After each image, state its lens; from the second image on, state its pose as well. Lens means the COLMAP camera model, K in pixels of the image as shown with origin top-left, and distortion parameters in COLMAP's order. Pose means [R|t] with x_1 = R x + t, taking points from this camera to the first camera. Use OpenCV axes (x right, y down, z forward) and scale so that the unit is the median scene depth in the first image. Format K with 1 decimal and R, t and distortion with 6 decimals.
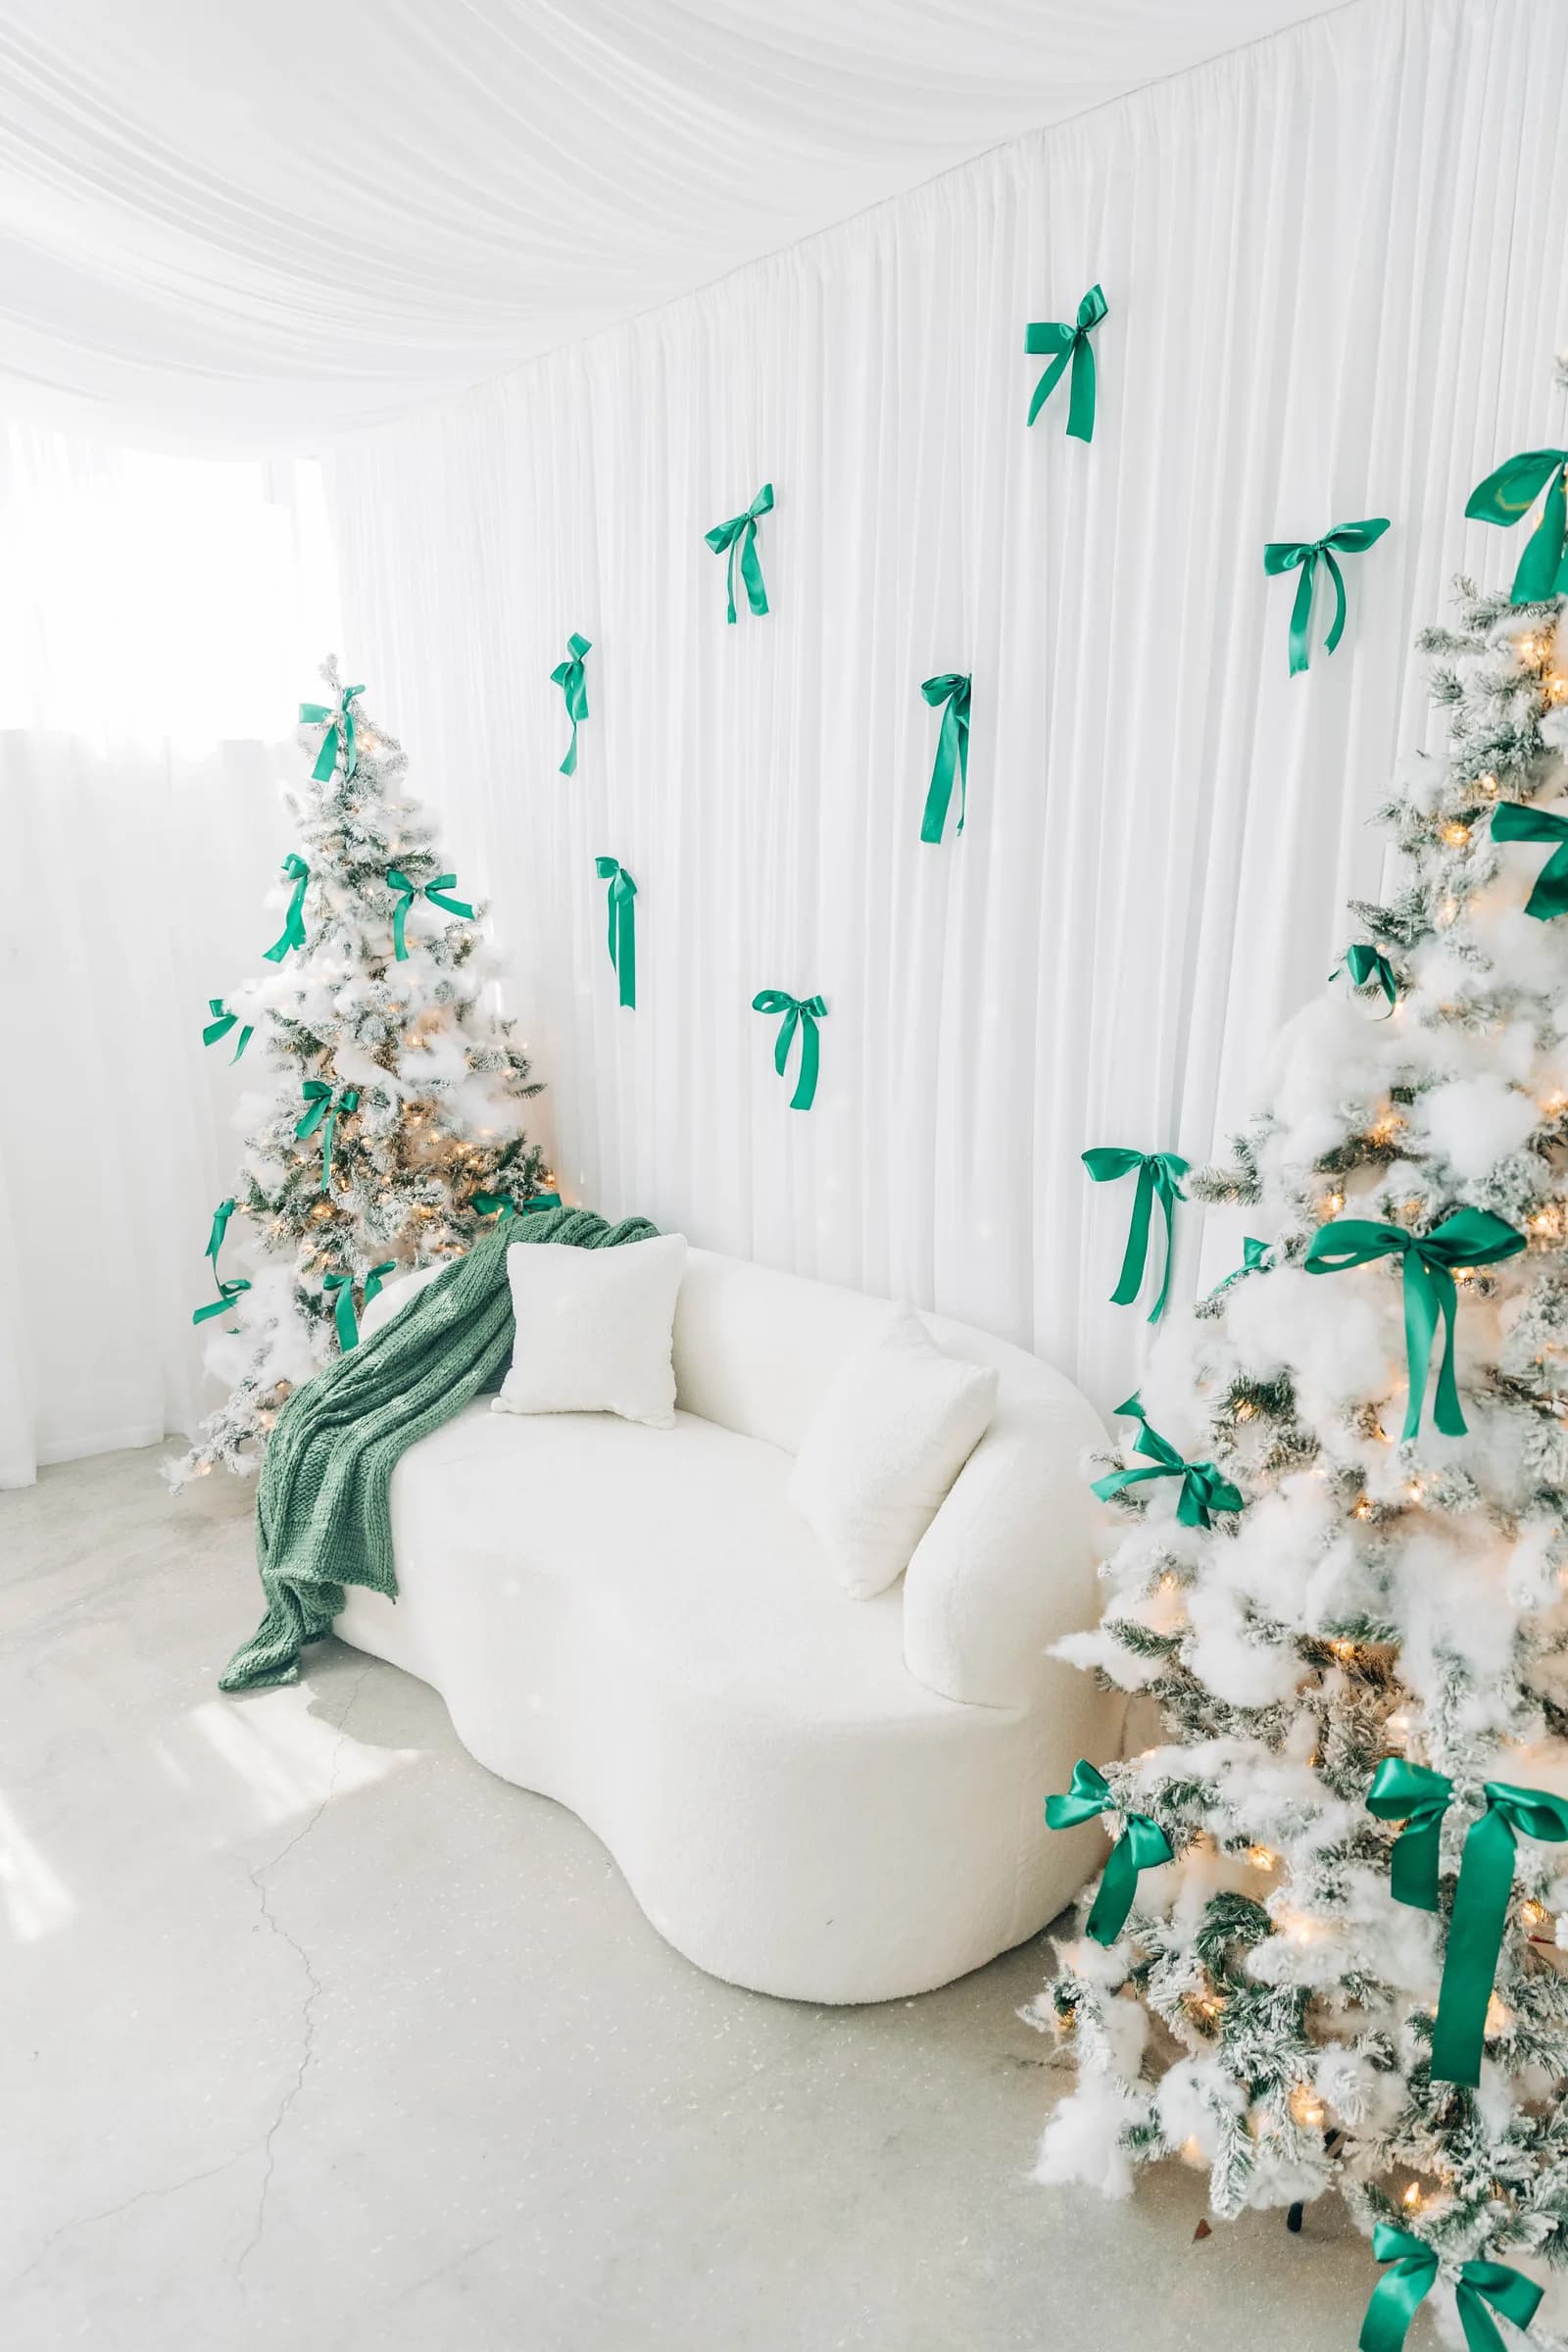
lens RADIAL K [[1548.7, 0, 784.0], [0, 1548.7, 1176.0], [0, 0, 1]] dist [0.000532, -0.000566]
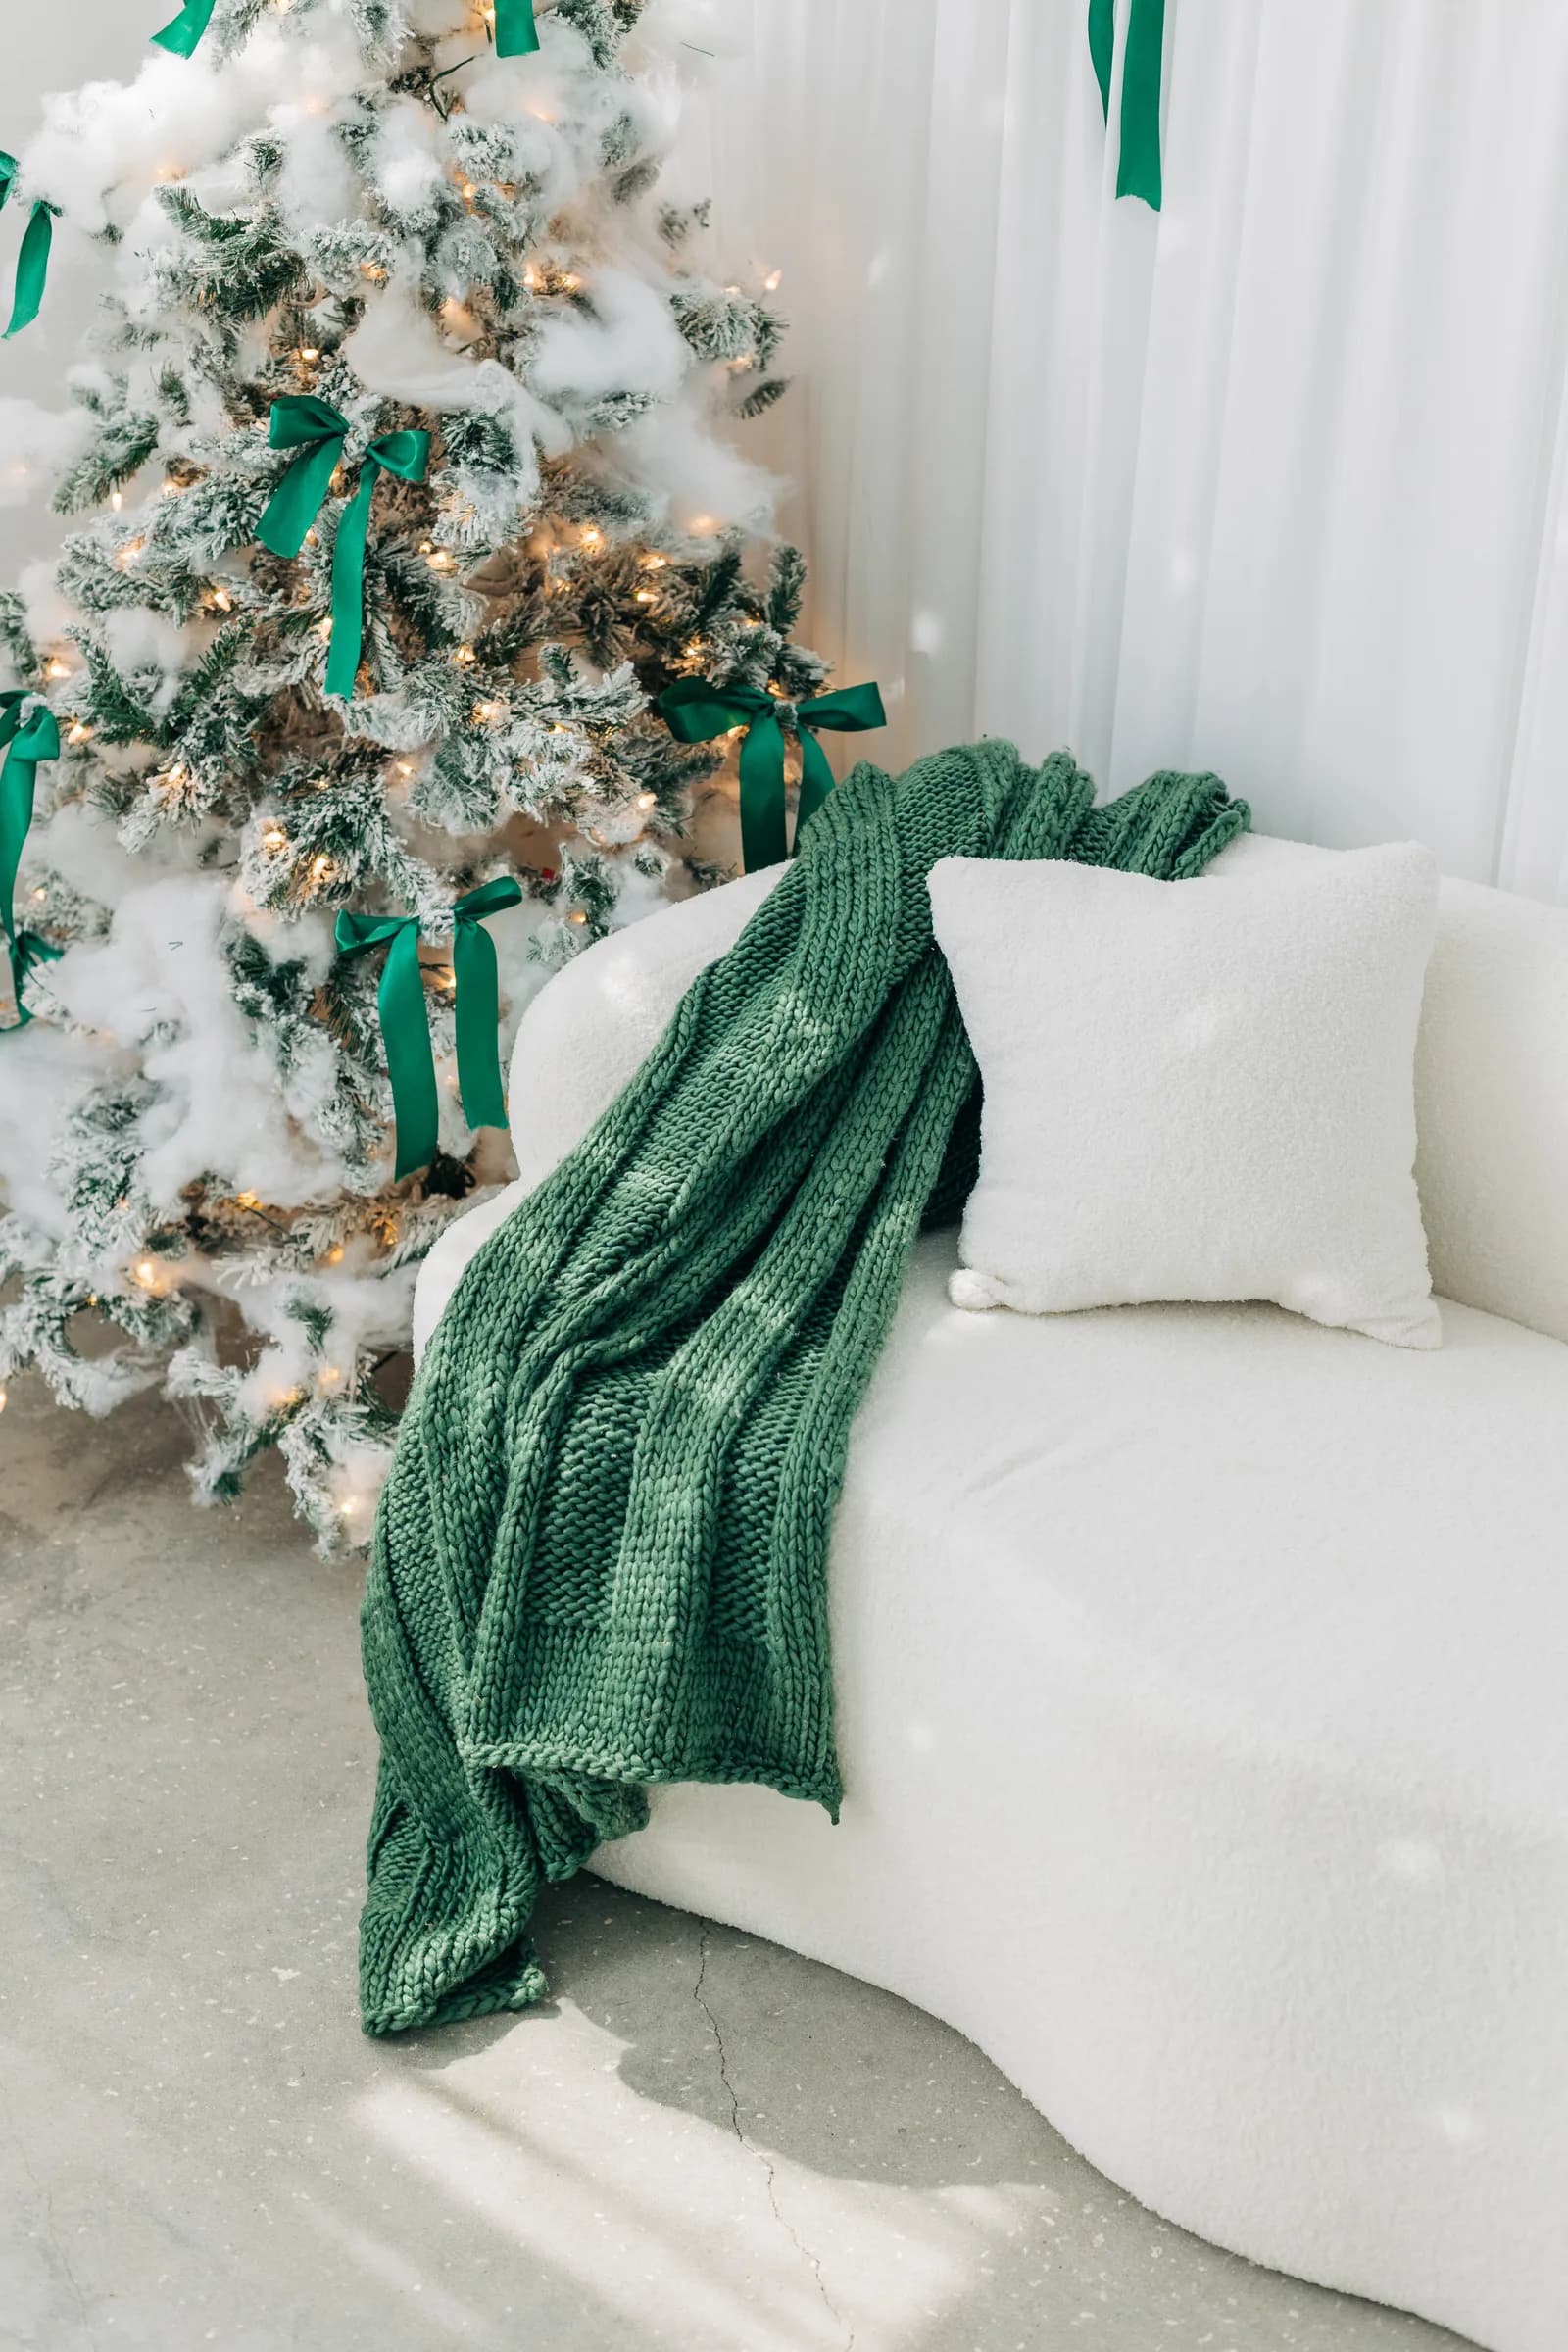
lens RADIAL K [[3408.9, 0, 784.0], [0, 3408.9, 1176.0], [0, 0, 1]] dist [-0.013218, -0.062655]
pose [[0.990503, -0.023473, 0.135470, -0.320298], [-0.007854, 0.974049, 0.226200, -0.068164], [-0.137265, -0.225116, 0.964615, 0.170238]]
